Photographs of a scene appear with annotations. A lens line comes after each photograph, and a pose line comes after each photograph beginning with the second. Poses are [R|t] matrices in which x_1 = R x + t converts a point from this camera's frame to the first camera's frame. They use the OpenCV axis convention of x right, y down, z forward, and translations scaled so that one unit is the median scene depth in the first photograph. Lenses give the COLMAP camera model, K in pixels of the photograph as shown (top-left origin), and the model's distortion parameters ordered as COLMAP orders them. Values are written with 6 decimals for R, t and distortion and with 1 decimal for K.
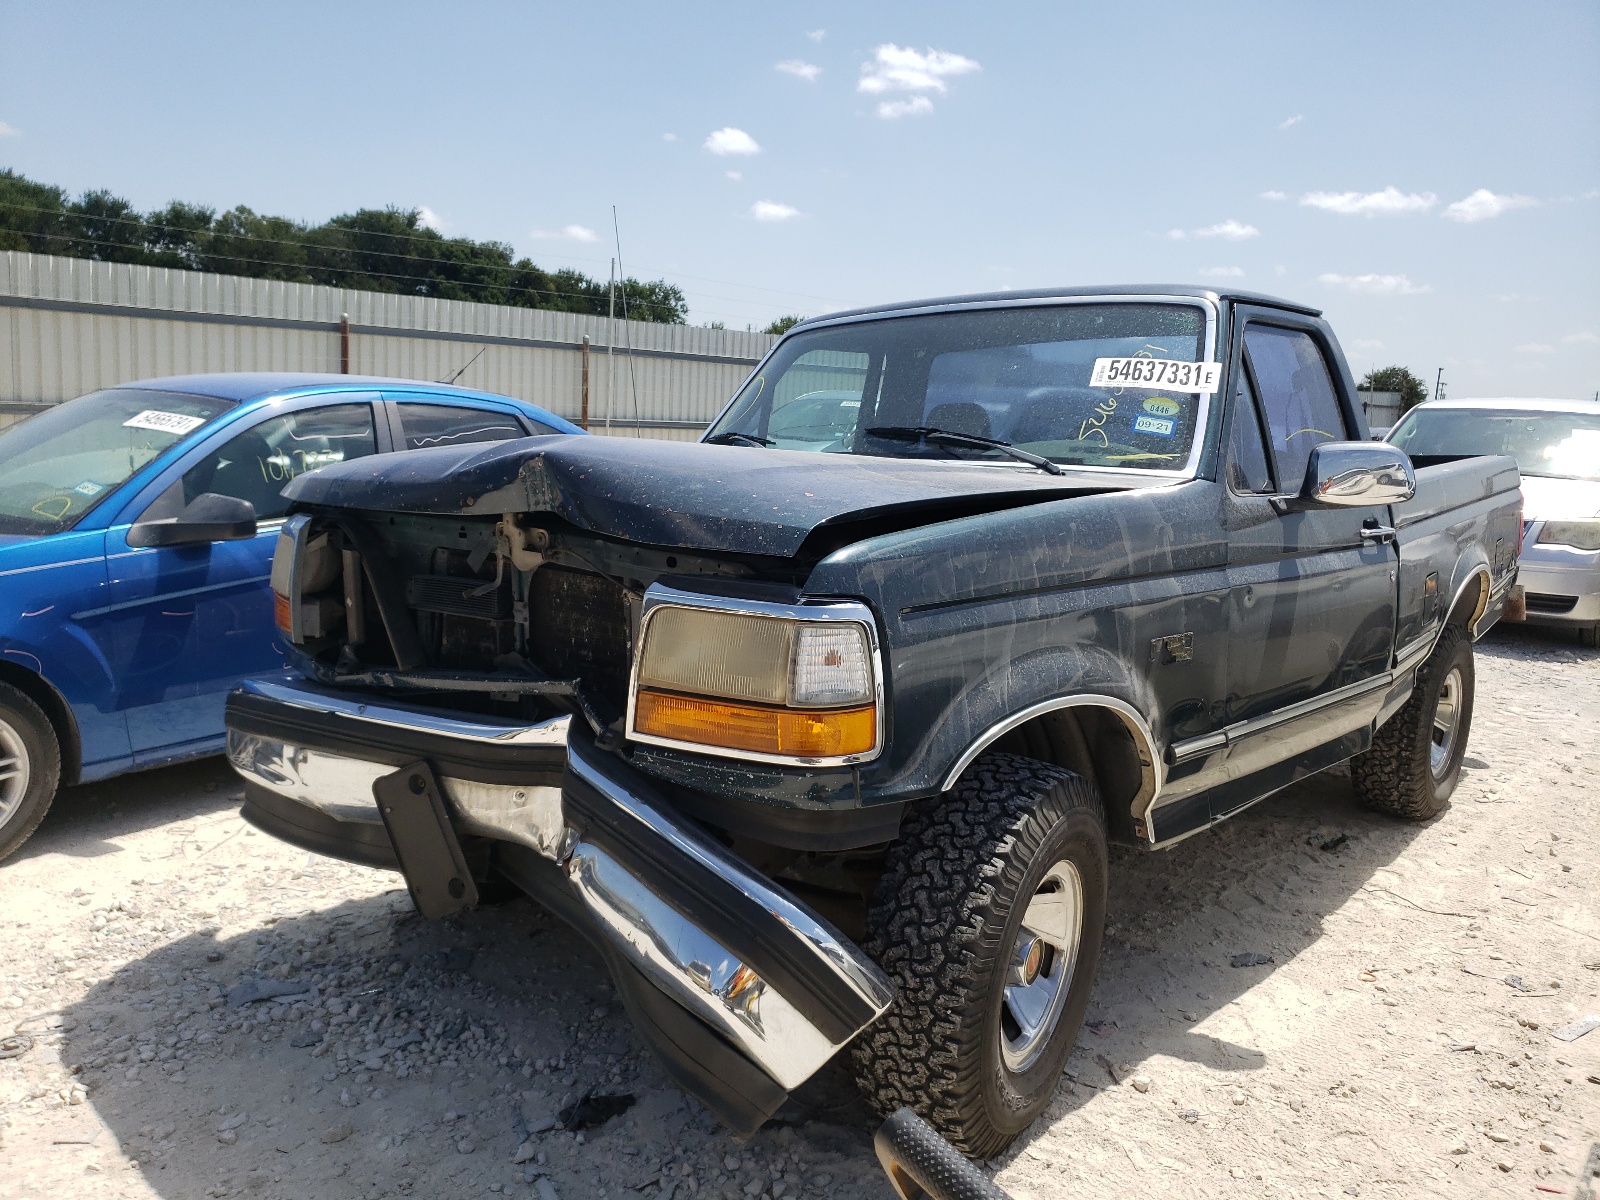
lens RADIAL K [[1314.1, 0, 800.0], [0, 1314.1, 600.0], [0, 0, 1]] dist [0.005177, -0.001475]
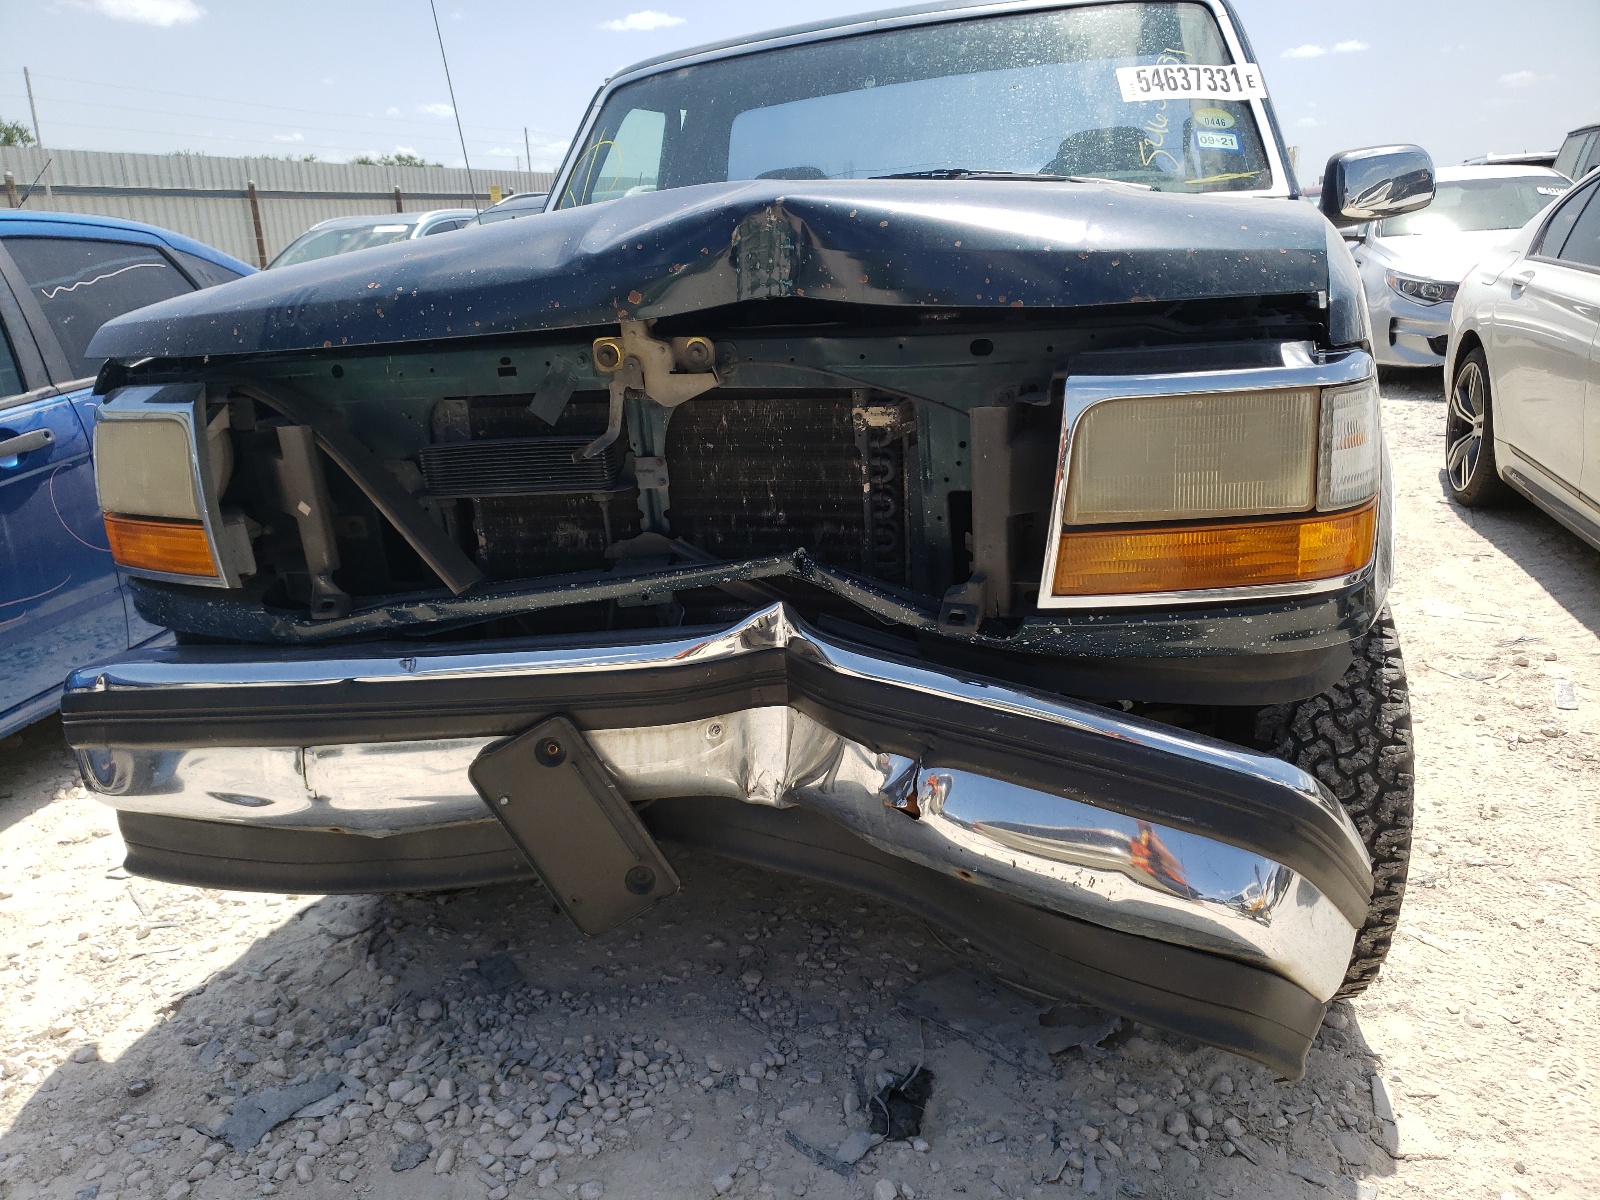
lens RADIAL K [[1243.6, 0, 796.2], [0, 1243.6, 639.0], [0, 0, 1]] dist [0.092477, -0.117954]
pose [[0.894371, -0.216354, 0.391523, -0.414462], [0.152093, 0.970187, 0.188691, -0.016954], [-0.420675, -0.109212, 0.900614, 0.379007]]
